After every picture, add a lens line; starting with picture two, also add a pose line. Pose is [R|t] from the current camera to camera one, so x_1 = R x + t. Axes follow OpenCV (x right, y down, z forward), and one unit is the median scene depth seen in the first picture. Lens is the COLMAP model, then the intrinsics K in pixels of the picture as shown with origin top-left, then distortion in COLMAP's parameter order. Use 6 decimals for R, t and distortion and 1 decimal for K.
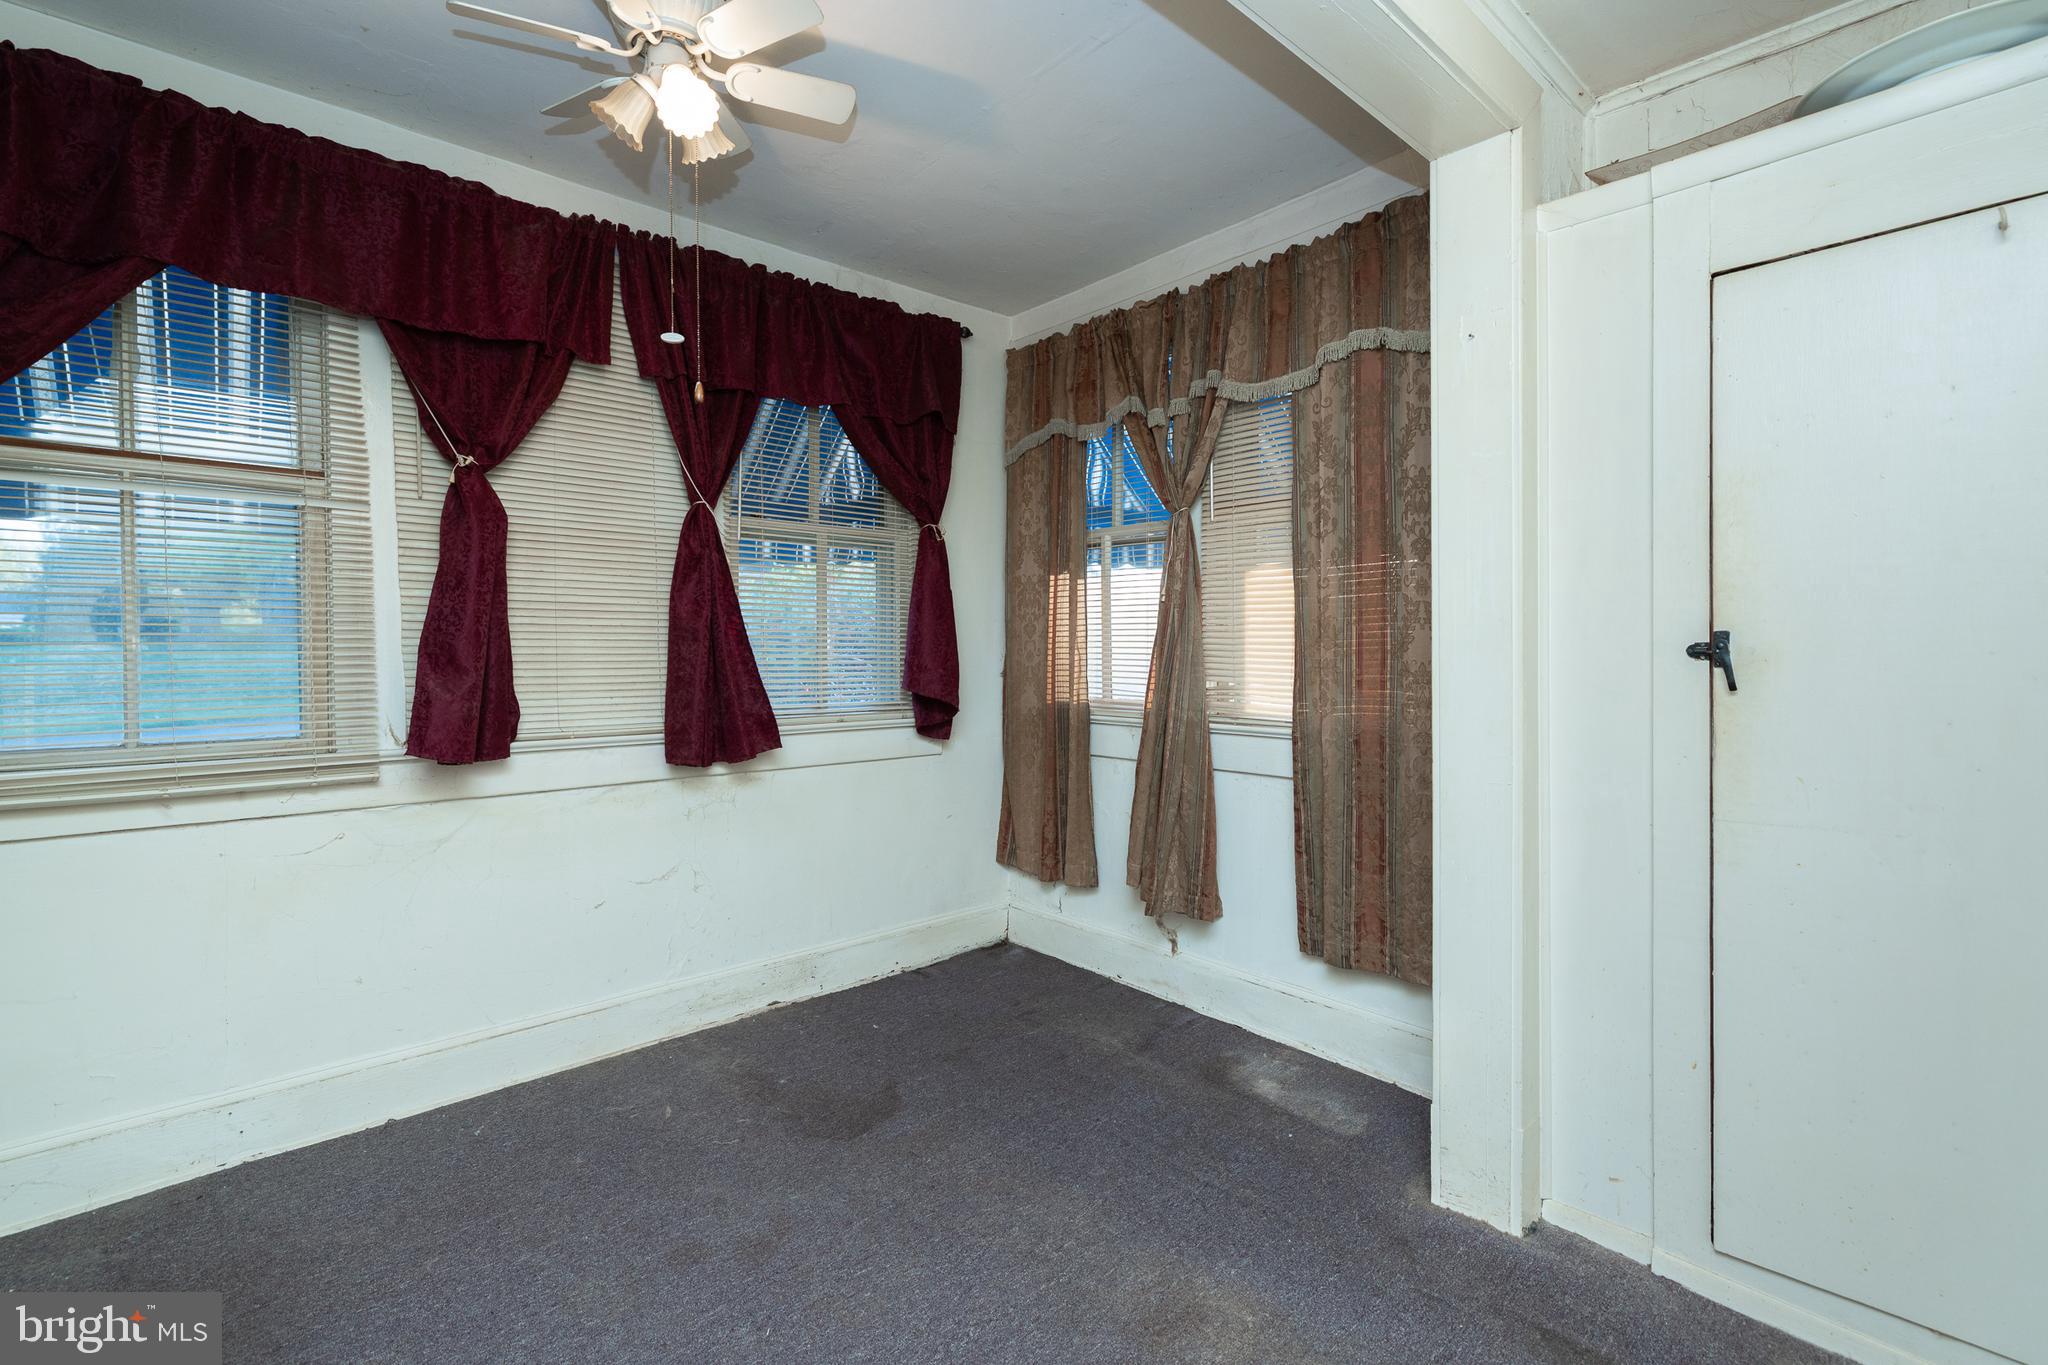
lens RADIAL K [[913.1, 0, 1025.1], [0, 913.1, 652.9], [0, 0, 1]] dist [-0.000319, 0.000102]
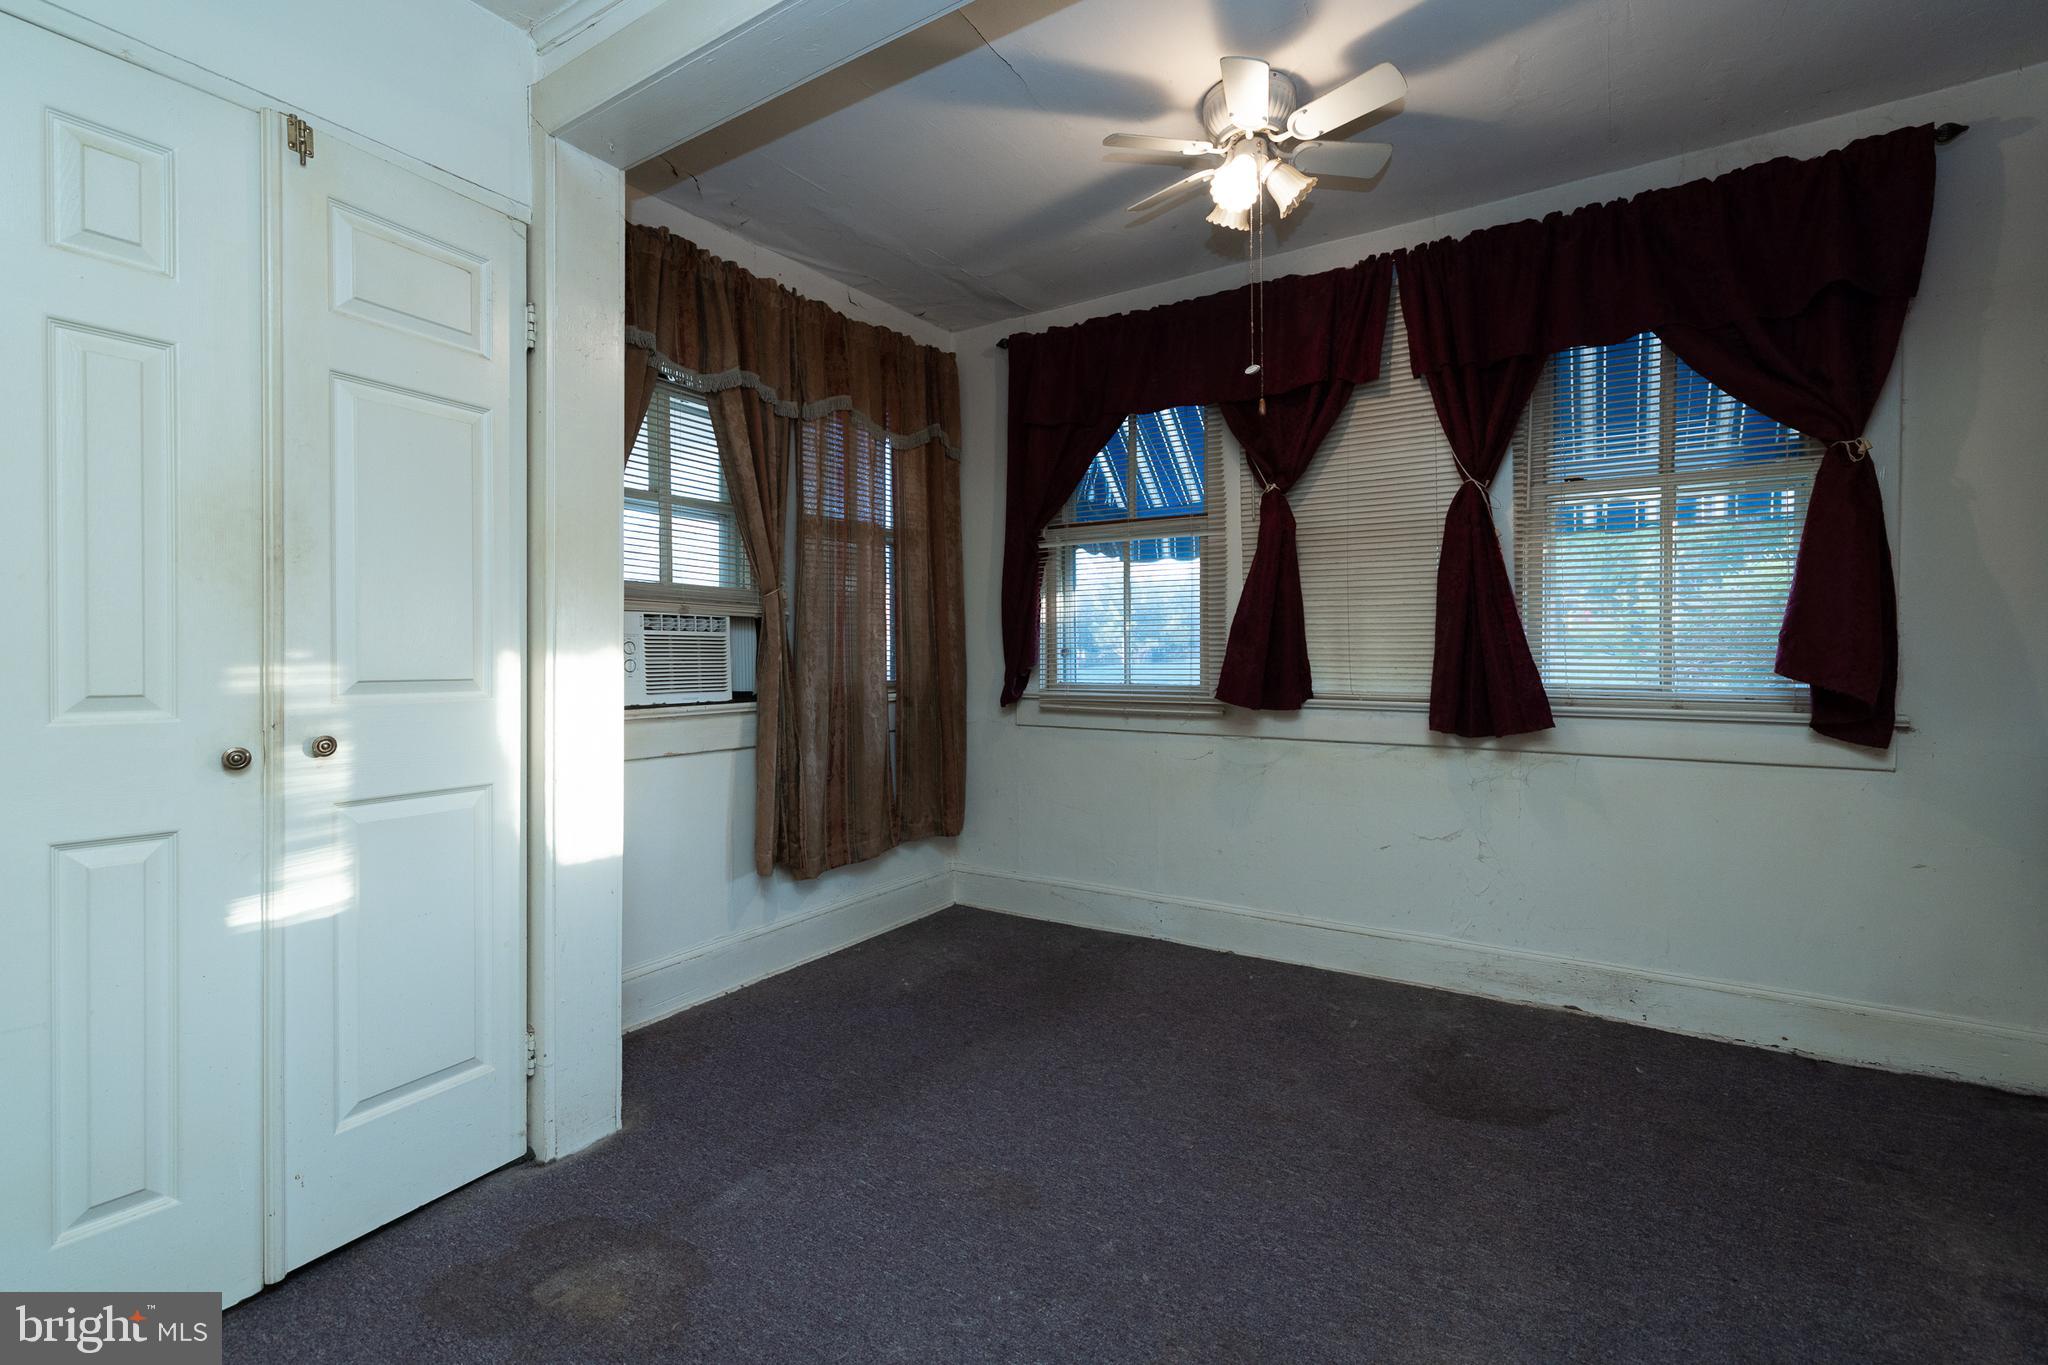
lens RADIAL K [[888.0, 0, 1025.1], [0, 888.0, 660.9], [0, 0, 1]] dist [-0.000938, 0.000505]
pose [[0.275798, 0.008476, -0.961178, 0.482557], [-0.003024, 0.999964, 0.007950, 0.032041], [0.961211, 0.000714, 0.275814, 0.248887]]
